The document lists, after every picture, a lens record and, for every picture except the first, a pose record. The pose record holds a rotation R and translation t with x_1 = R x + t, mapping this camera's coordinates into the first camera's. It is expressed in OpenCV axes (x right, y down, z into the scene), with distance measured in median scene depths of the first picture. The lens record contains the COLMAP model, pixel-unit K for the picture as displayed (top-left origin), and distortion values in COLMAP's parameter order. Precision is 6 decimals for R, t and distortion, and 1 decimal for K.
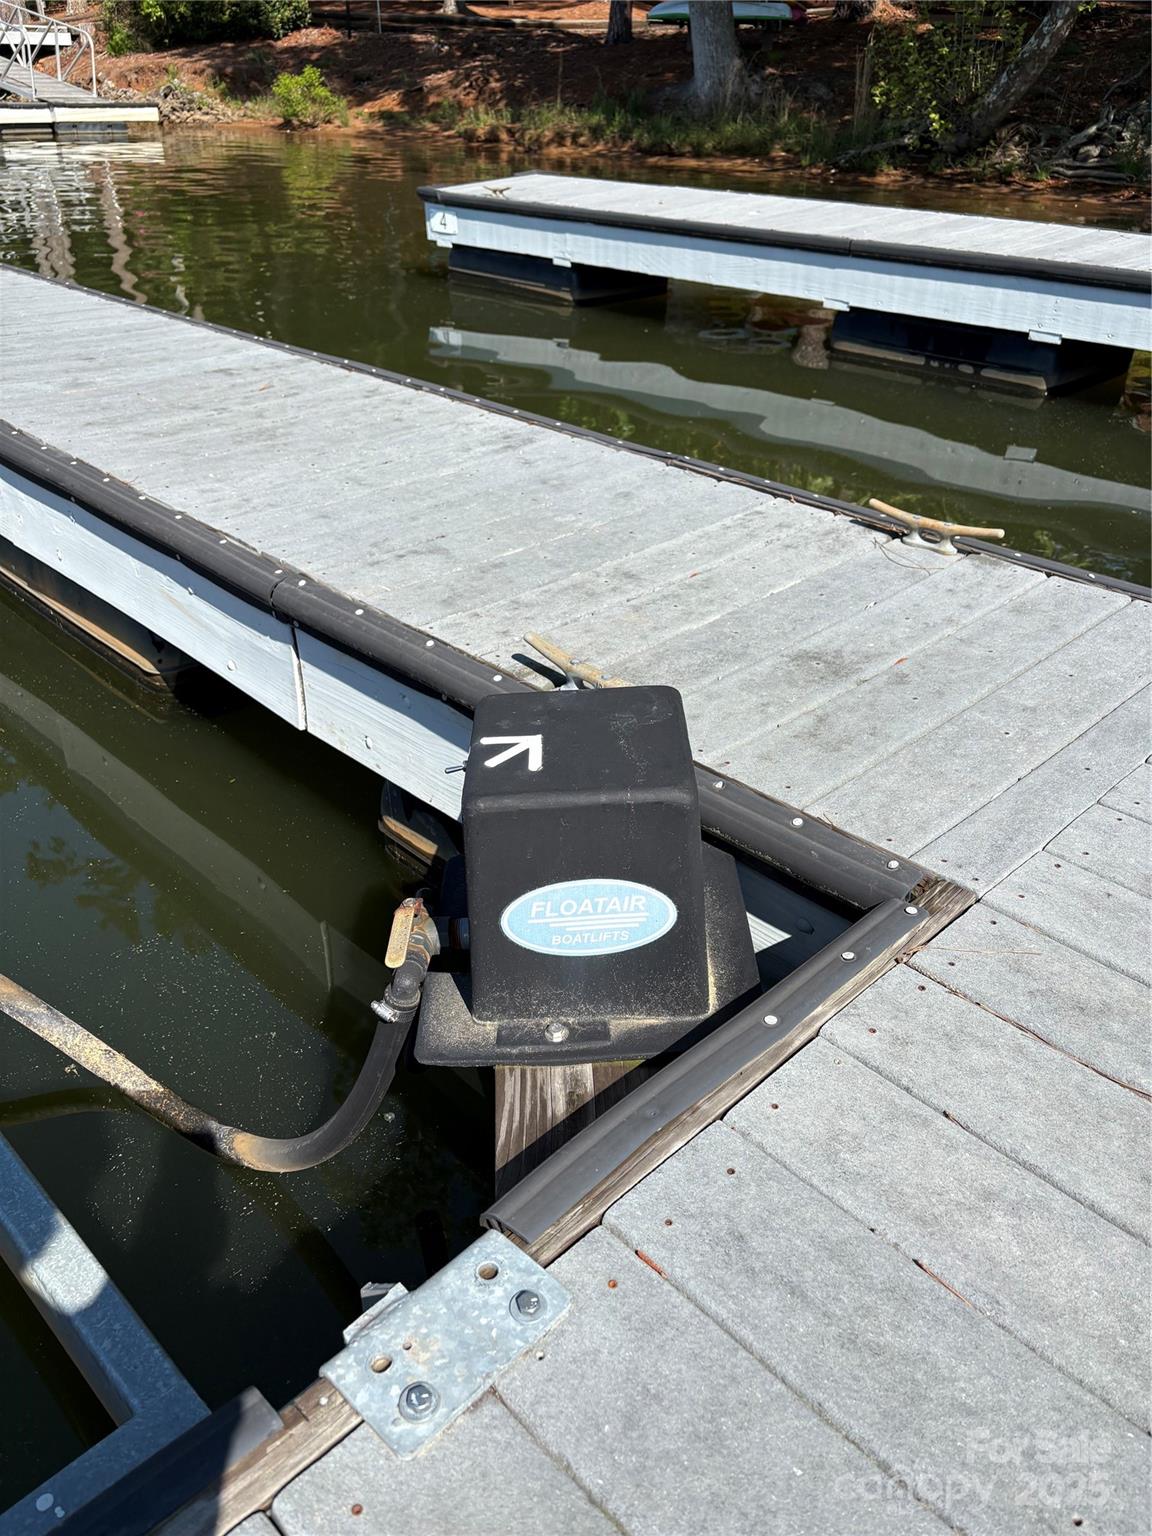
lens RADIAL K [[1182.8, 0, 576.0], [0, 1182.8, 768.0], [0, 0, 1]] dist [0.032396, -0.047903]
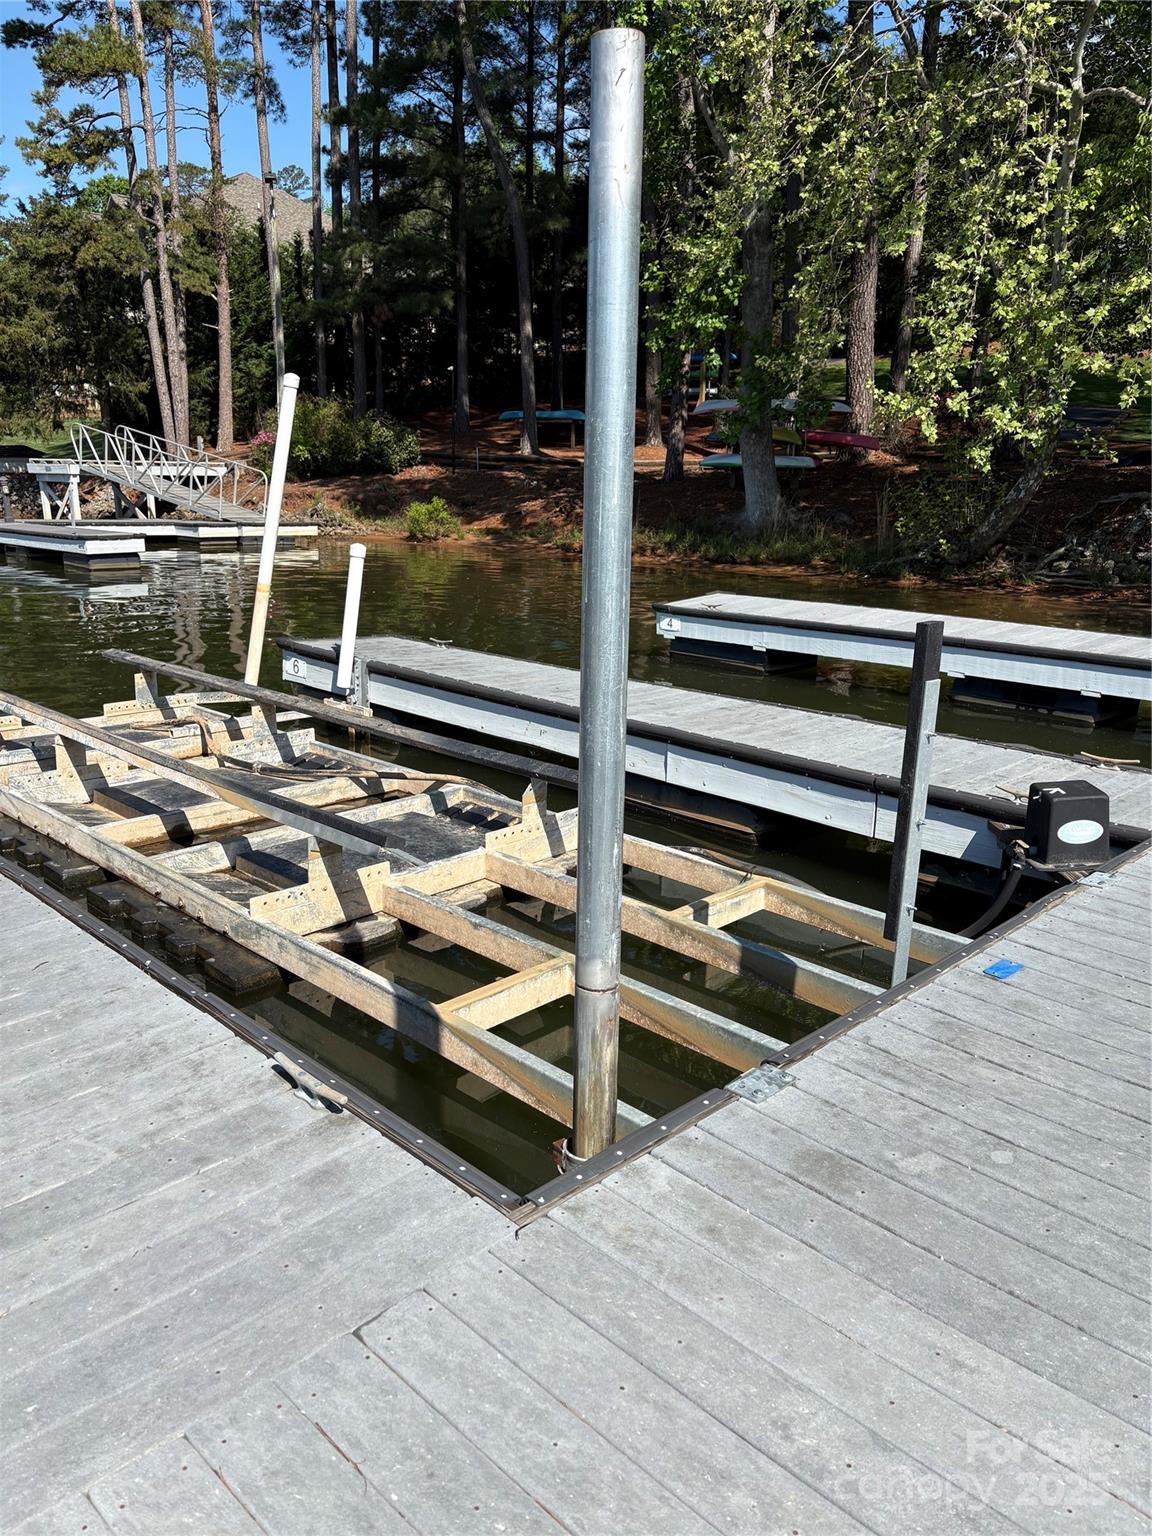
lens RADIAL K [[1182.8, 0, 576.0], [0, 1182.8, 768.0], [0, 0, 1]] dist [0.032396, -0.047903]
pose [[0.999914, -0.002557, 0.012901, -0.107406], [0.006102, 0.959144, -0.282854, 0.064497], [-0.011651, 0.282908, 0.959076, -0.175934]]
